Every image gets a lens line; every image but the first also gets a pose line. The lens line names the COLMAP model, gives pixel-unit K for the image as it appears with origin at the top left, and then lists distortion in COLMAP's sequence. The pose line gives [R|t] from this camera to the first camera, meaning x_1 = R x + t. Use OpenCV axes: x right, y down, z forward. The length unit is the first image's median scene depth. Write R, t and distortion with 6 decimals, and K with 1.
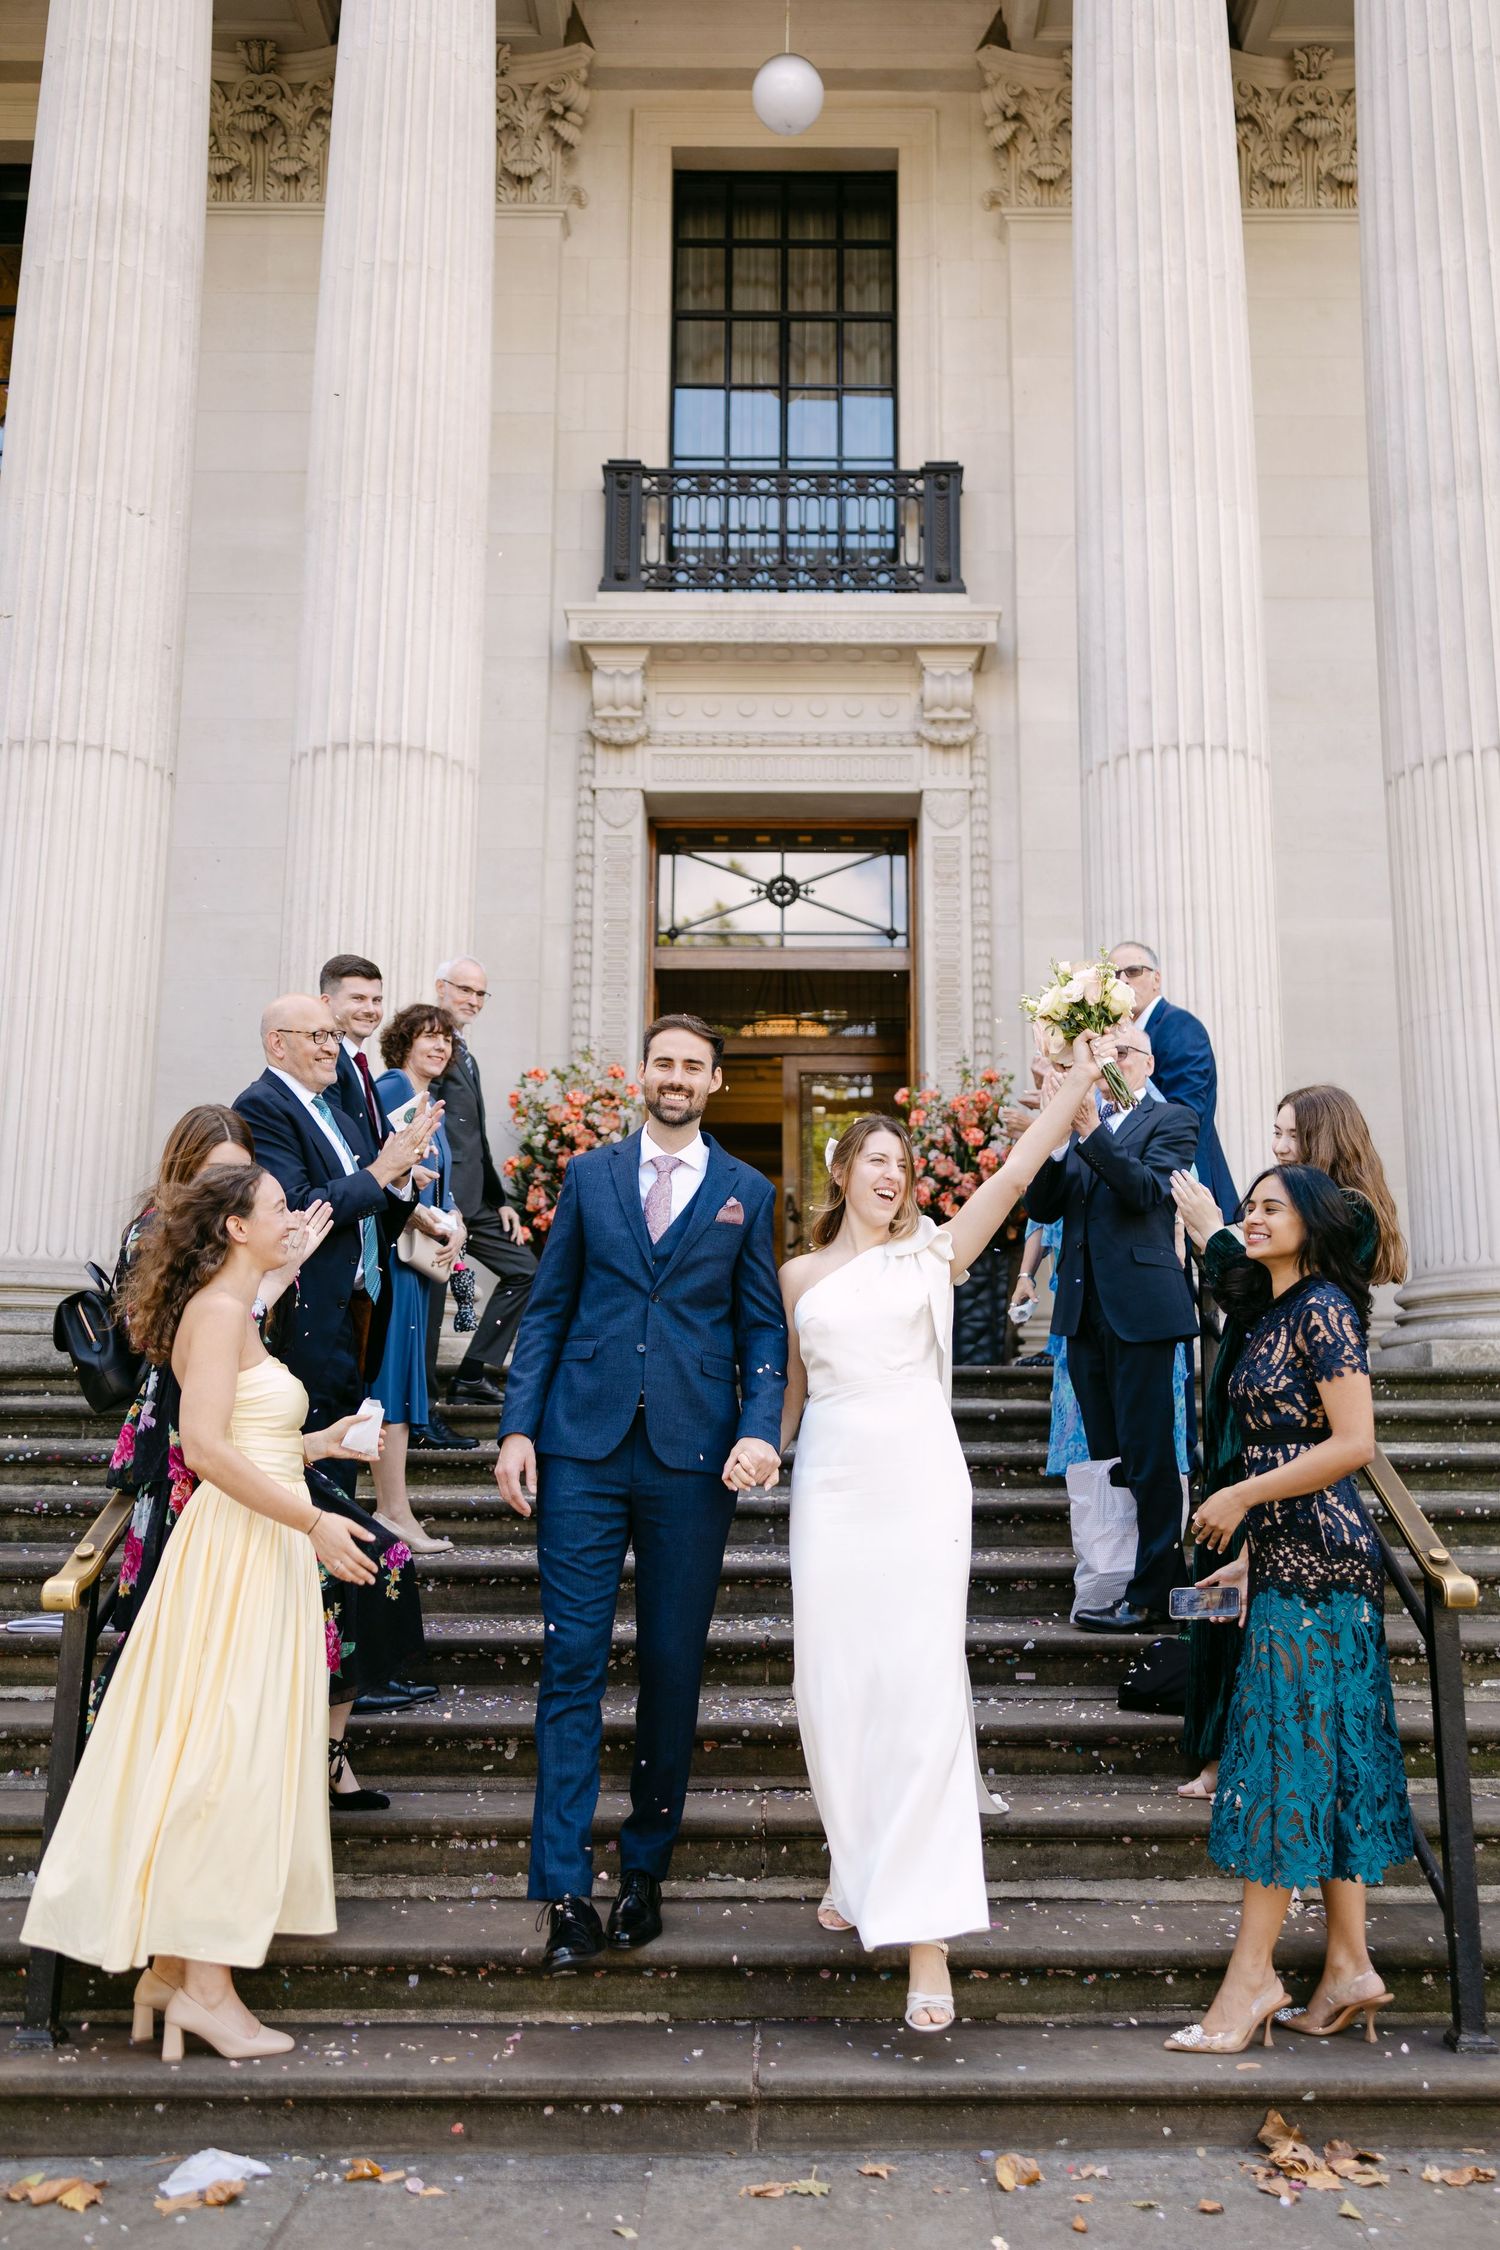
lens RADIAL K [[1814.8, 0, 759.1], [0, 1814.8, 1123.2], [0, 0, 1]] dist [0.012839, 0.001182]
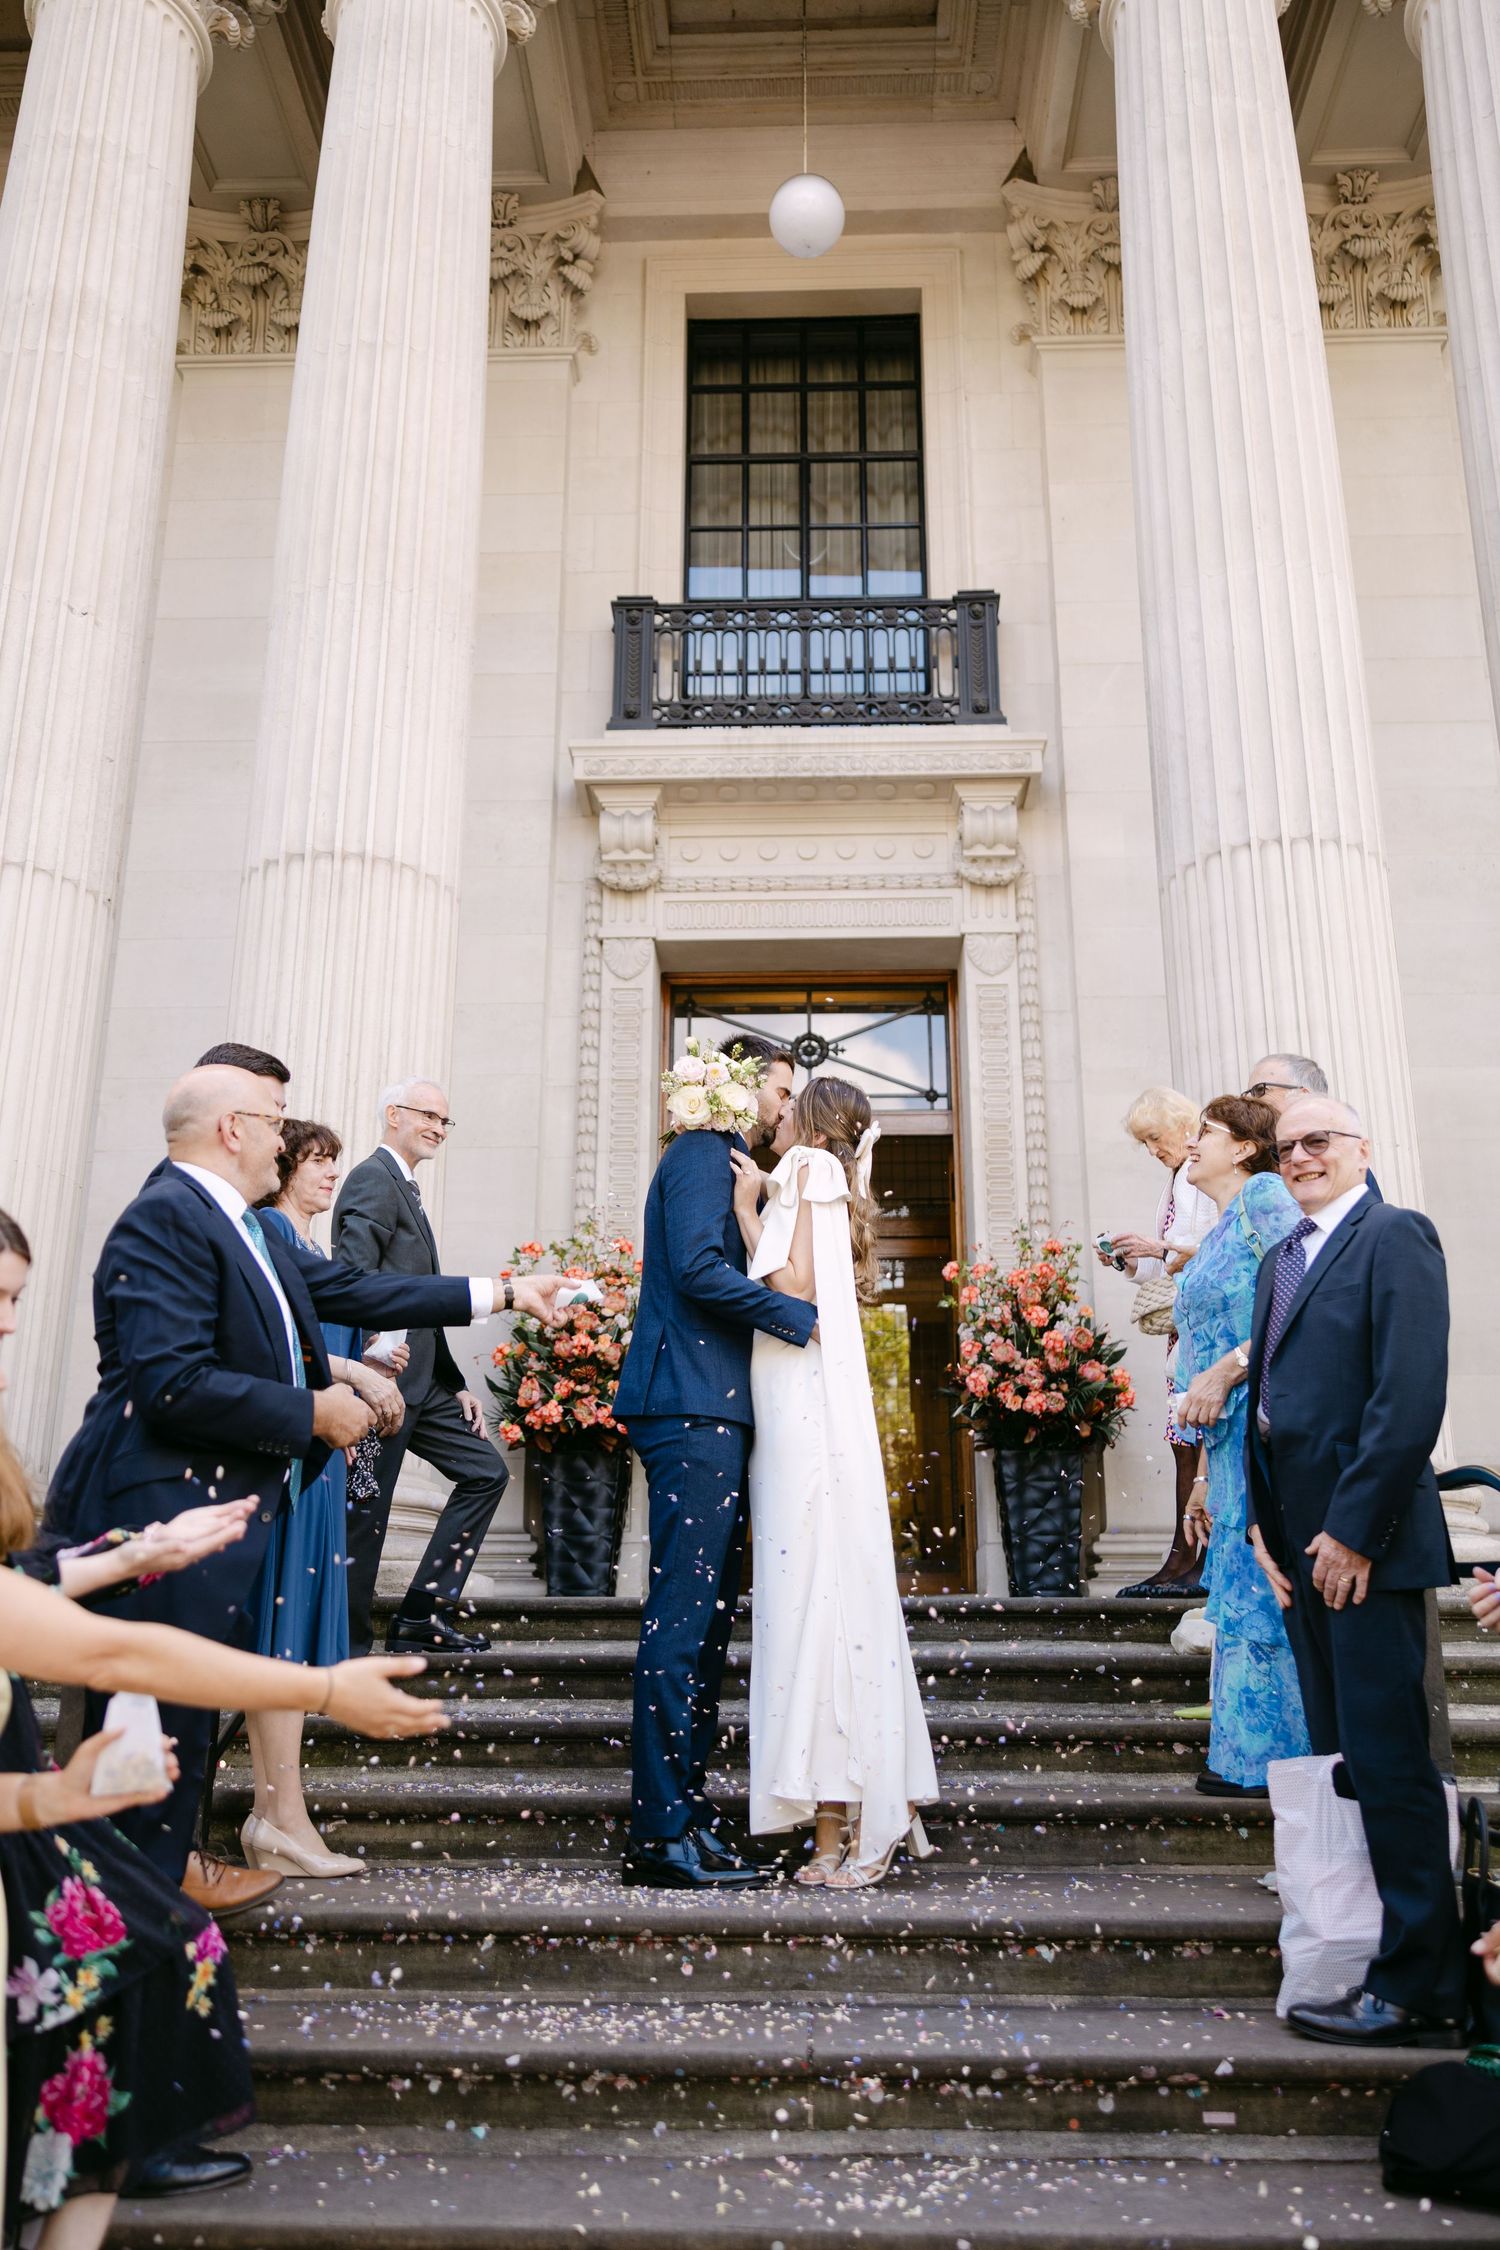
lens RADIAL K [[1814.8, 0, 728.1], [0, 1814.8, 1128.0], [0, 0, 1]] dist [0.012839, 0.001182]
pose [[0.999490, -0.009828, -0.030378, -0.000676], [0.006449, 0.993978, -0.109387, 0.011832], [0.031270, 0.109135, 0.993535, 0.129049]]
